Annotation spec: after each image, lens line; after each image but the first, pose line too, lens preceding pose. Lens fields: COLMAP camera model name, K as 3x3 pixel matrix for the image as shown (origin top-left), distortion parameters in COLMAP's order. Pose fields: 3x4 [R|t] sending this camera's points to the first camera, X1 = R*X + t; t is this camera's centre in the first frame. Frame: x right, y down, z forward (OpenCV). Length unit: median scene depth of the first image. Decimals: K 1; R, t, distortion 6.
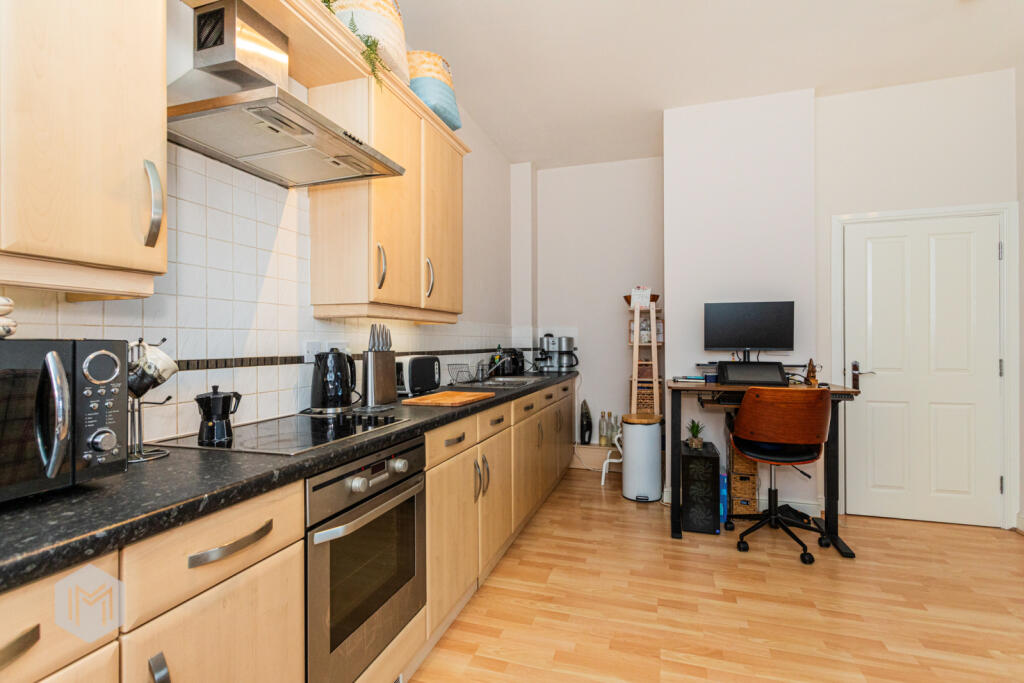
lens RADIAL K [[488.2, 0, 506.4], [0, 488.2, 339.6], [0, 0, 1]] dist [0.003409, 0.000988]
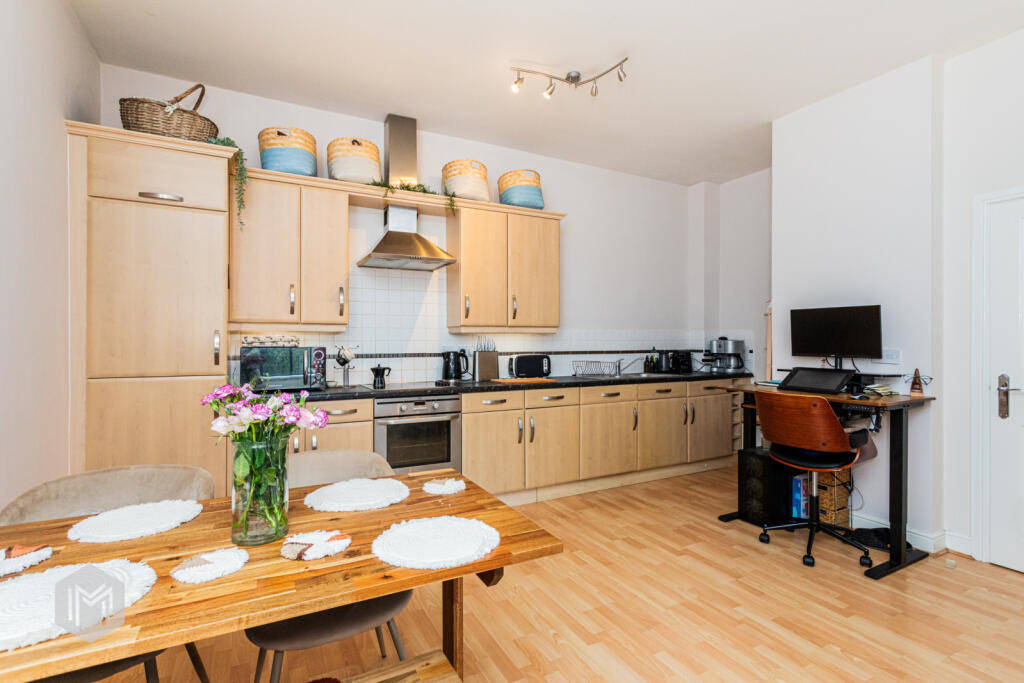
lens RADIAL K [[488.2, 0, 506.4], [0, 488.2, 339.6], [0, 0, 1]] dist [0.003409, 0.000988]
pose [[0.710344, 0.002667, -0.703850, 0.861447], [0.002808, 0.999974, 0.006623, -0.025067], [0.703850, -0.006681, 0.710318, -0.169717]]
